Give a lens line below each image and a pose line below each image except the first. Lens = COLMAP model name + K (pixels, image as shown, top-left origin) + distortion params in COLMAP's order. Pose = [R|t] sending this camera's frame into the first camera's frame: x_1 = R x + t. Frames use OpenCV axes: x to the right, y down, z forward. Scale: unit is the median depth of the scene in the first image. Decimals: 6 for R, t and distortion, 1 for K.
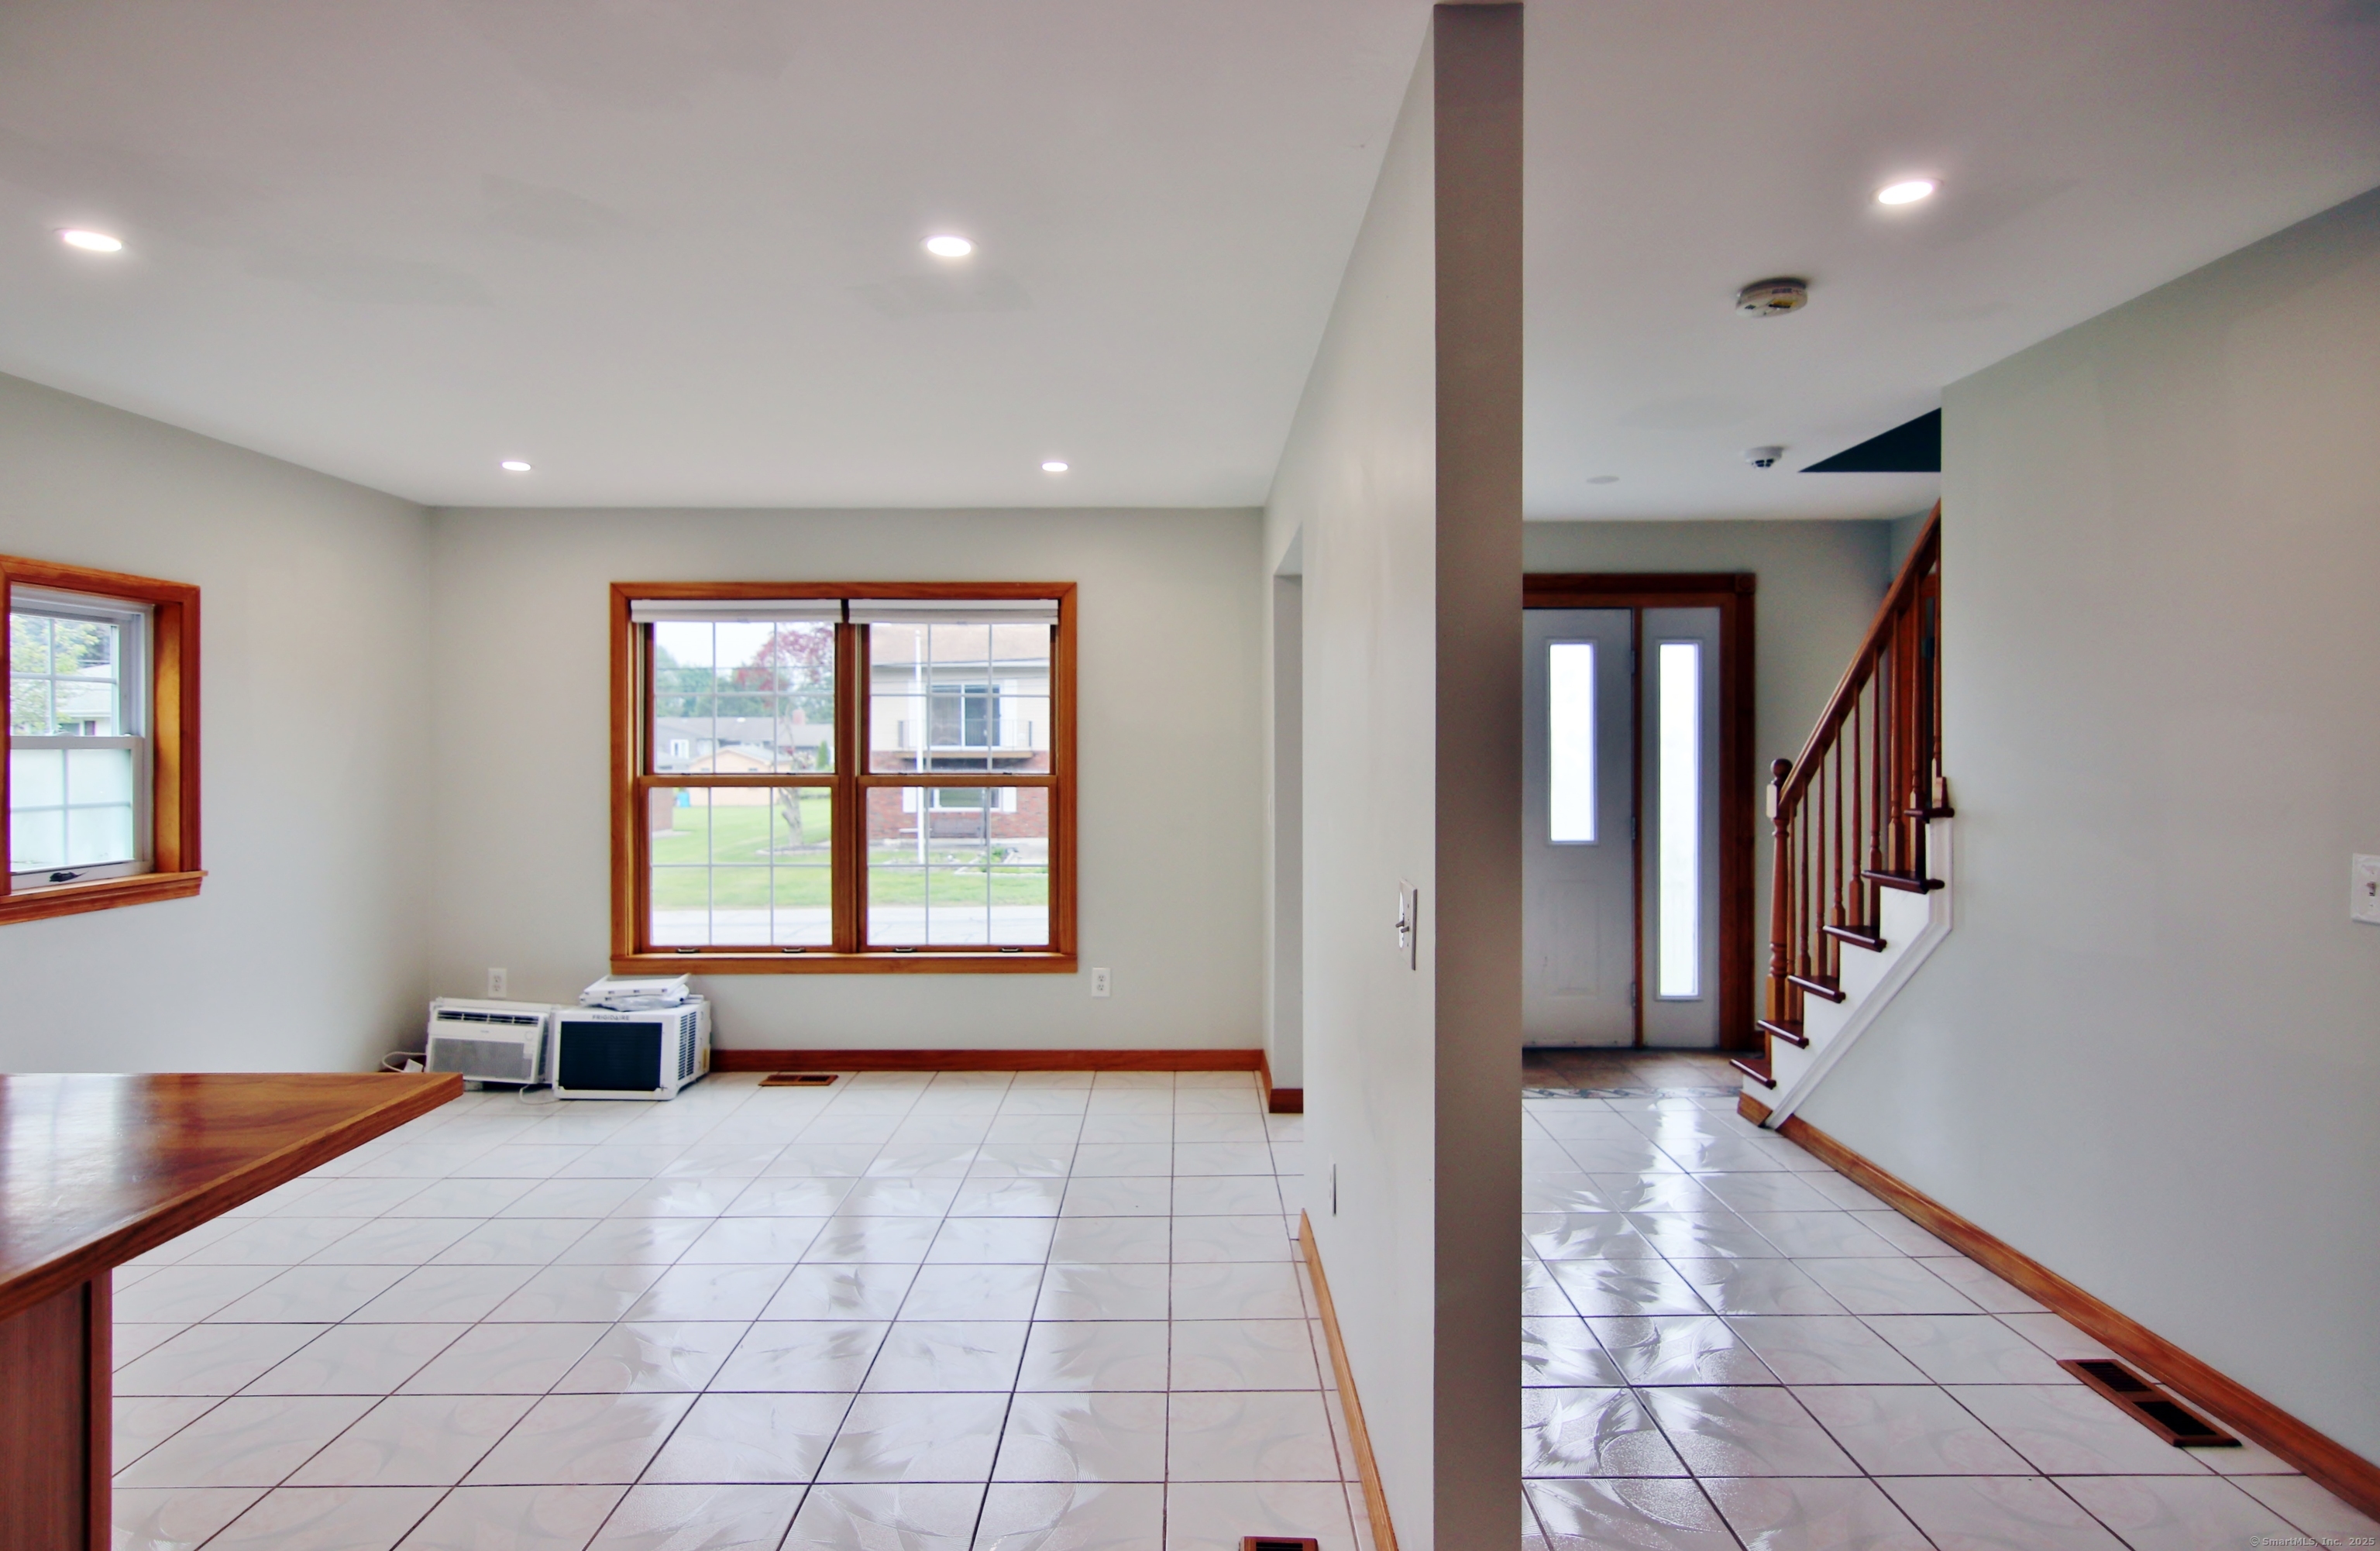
lens RADIAL K [[1252.9, 0, 1180.6], [0, 1252.9, 749.7], [0, 0, 1]] dist [0.000555, -0.000344]
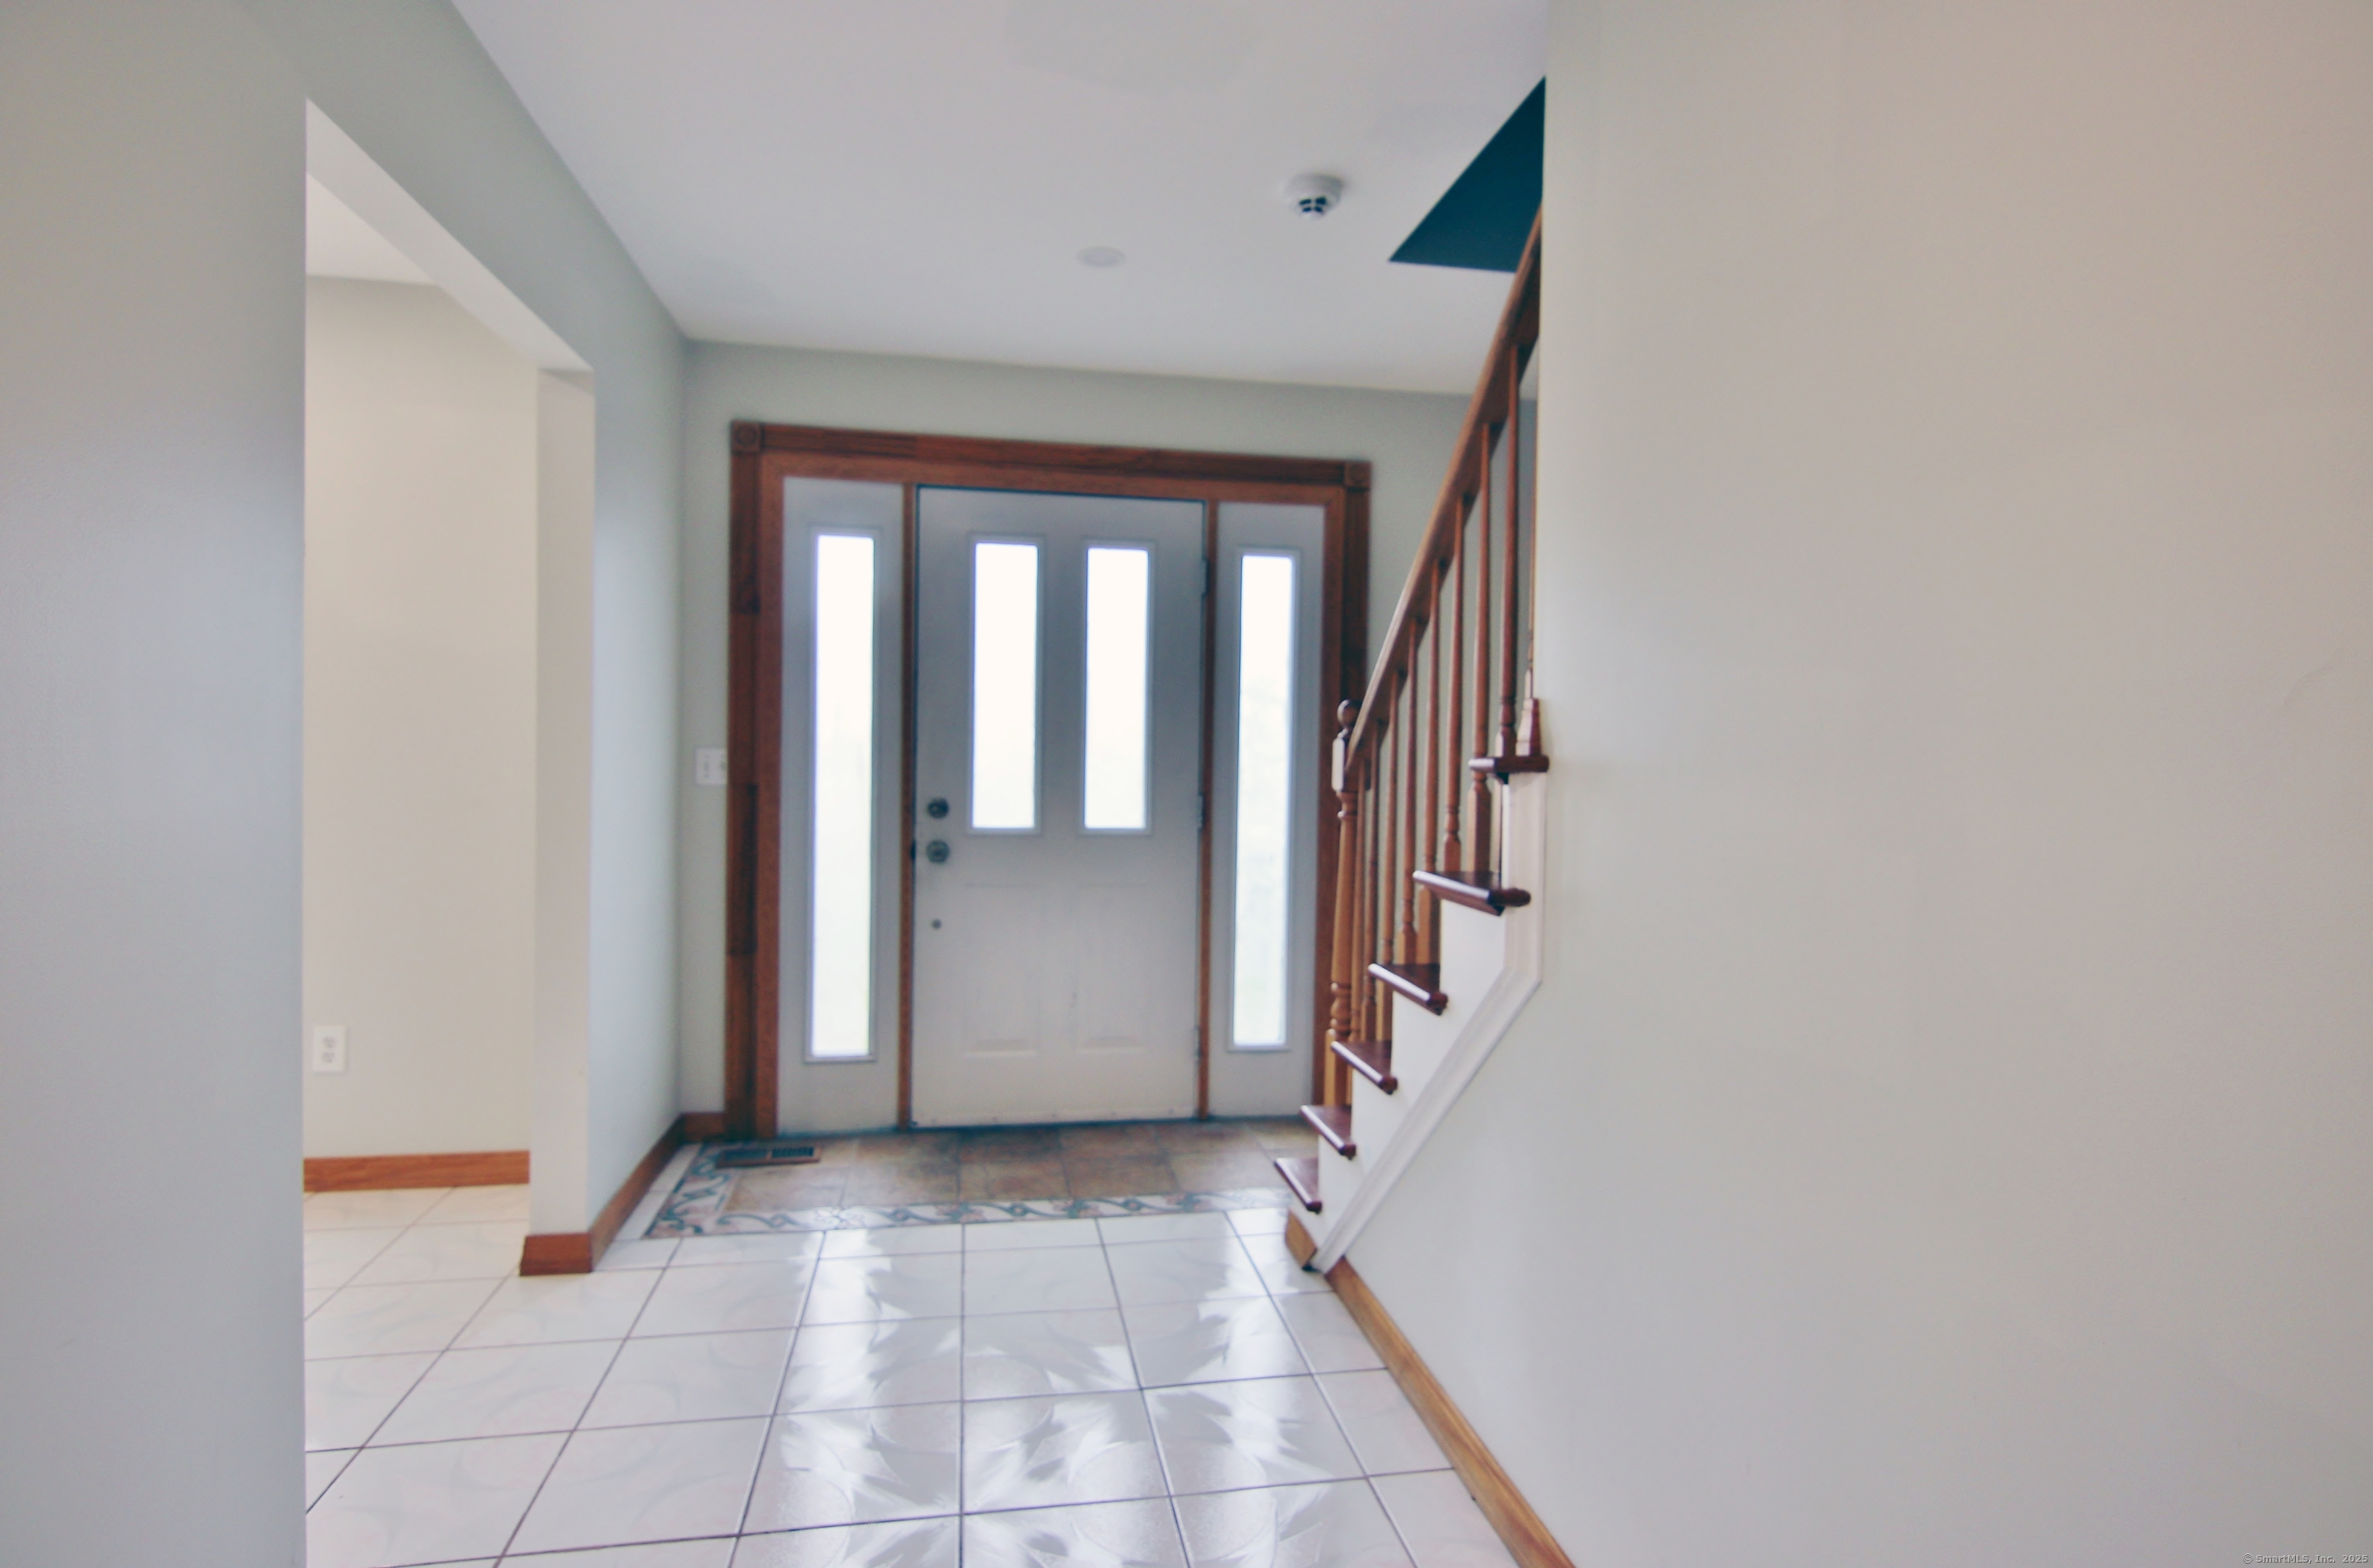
lens RADIAL K [[1228.2, 0, 1183.3], [0, 1228.2, 769.4], [0, 0, 1]] dist [-0.001205, 0.000867]
pose [[0.984194, 0.018685, 0.176108, 0.241596], [-0.021032, 0.999713, 0.011469, 0.032532], [-0.175843, -0.014991, 0.984304, 0.333563]]
